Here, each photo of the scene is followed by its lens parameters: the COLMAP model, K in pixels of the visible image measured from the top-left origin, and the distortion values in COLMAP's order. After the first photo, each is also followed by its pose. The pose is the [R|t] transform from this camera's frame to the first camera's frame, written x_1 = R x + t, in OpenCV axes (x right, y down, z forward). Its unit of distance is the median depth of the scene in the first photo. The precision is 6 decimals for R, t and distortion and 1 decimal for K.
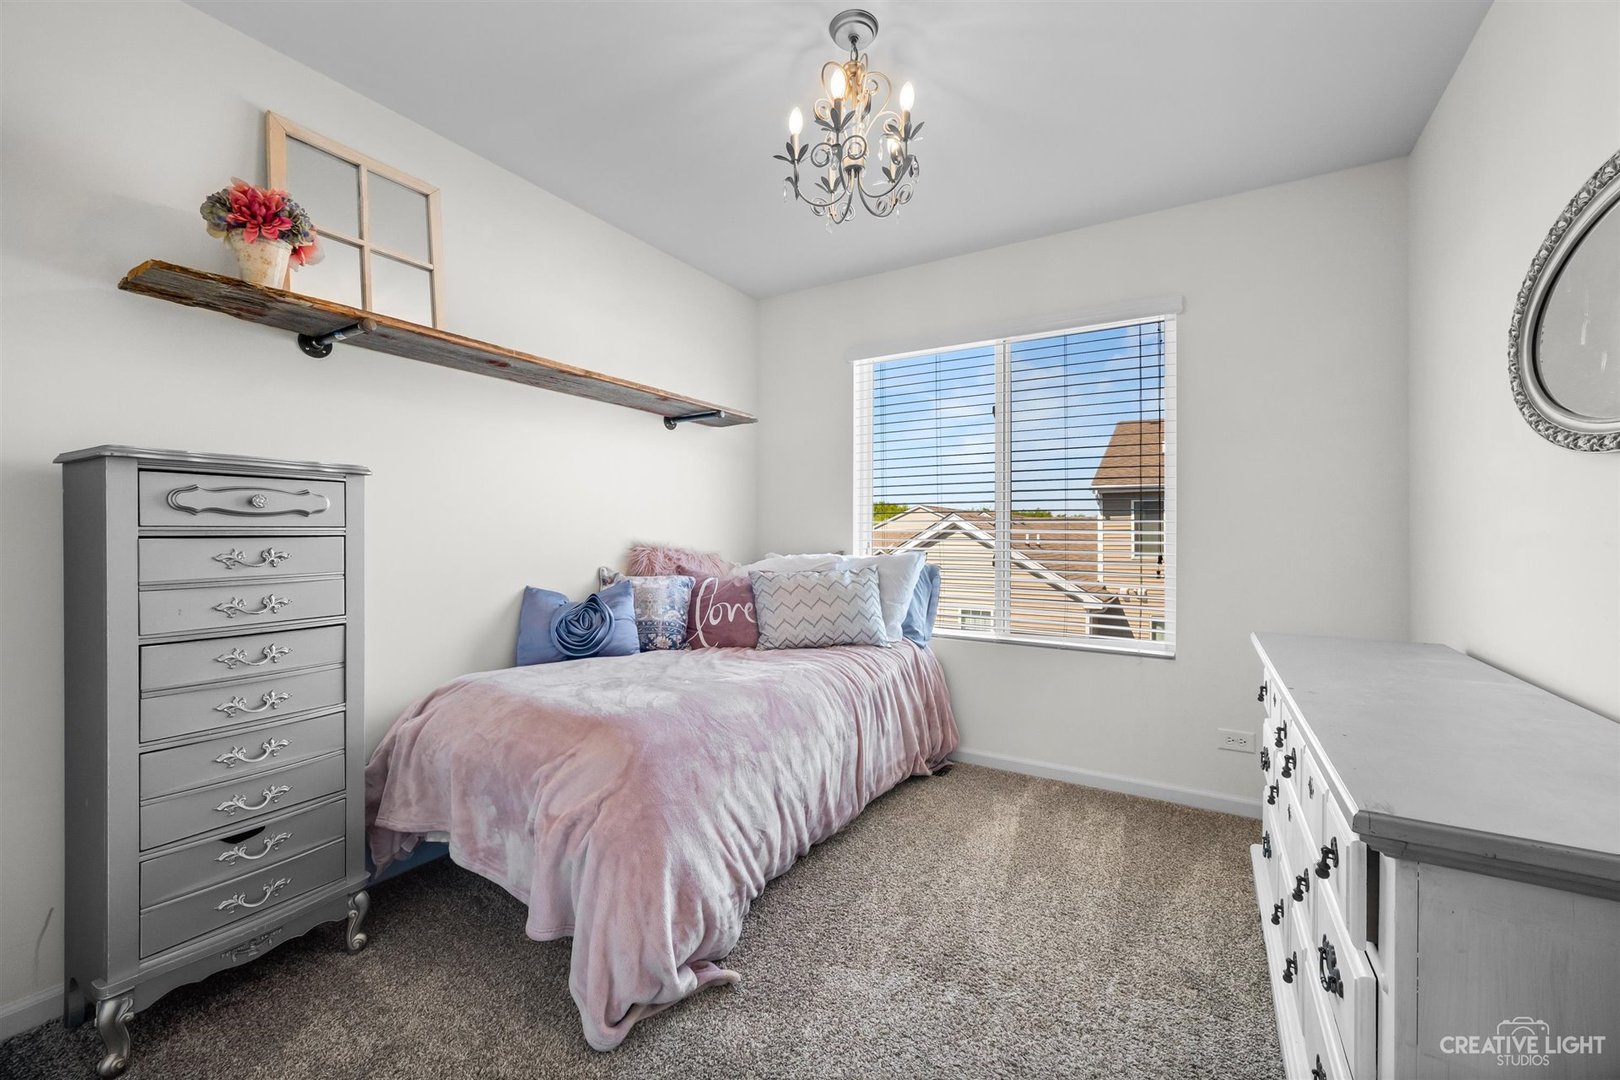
lens RADIAL K [[644.2, 0, 810.0], [0, 644.2, 540.0], [0, 0, 1]] dist [-0.001152, -0.000139]
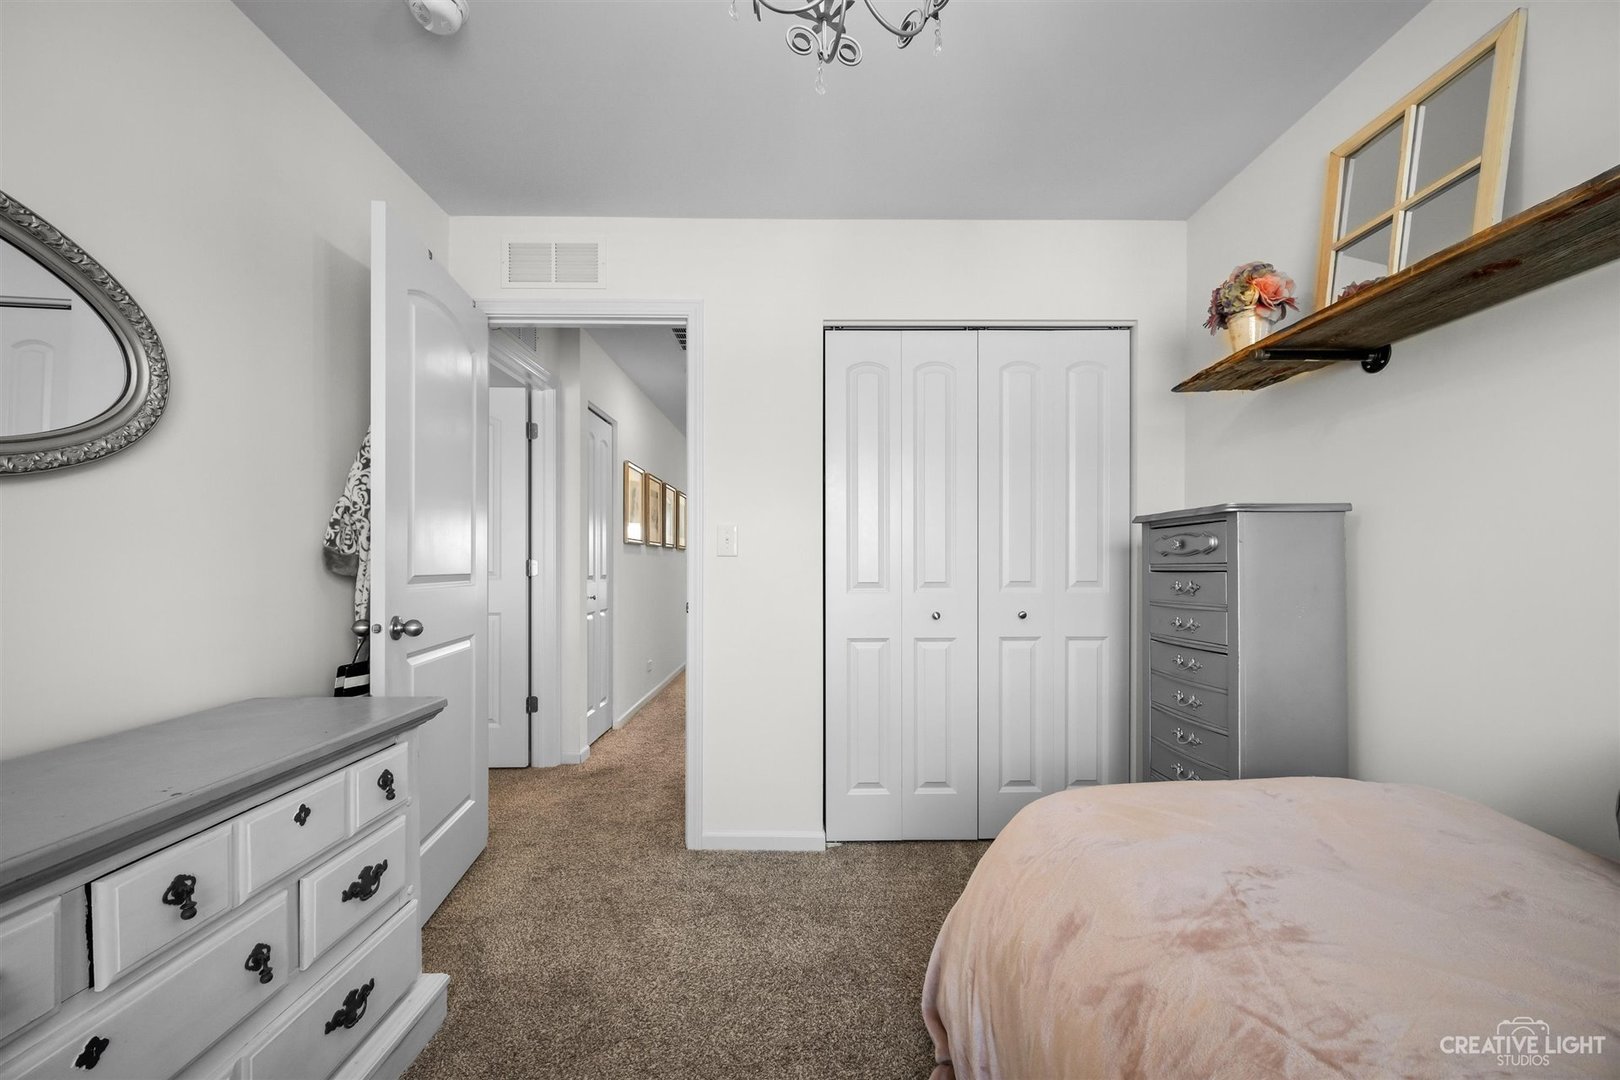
lens RADIAL K [[752.0, 0, 809.7], [0, 752.0, 565.8], [0, 0, 1]] dist [-0.000158, -0.000033]
pose [[-0.850758, 0.002764, -0.525551, 0.455386], [-0.000454, 0.999982, 0.005994, -0.020811], [0.525558, 0.005338, -0.850741, 1.509662]]
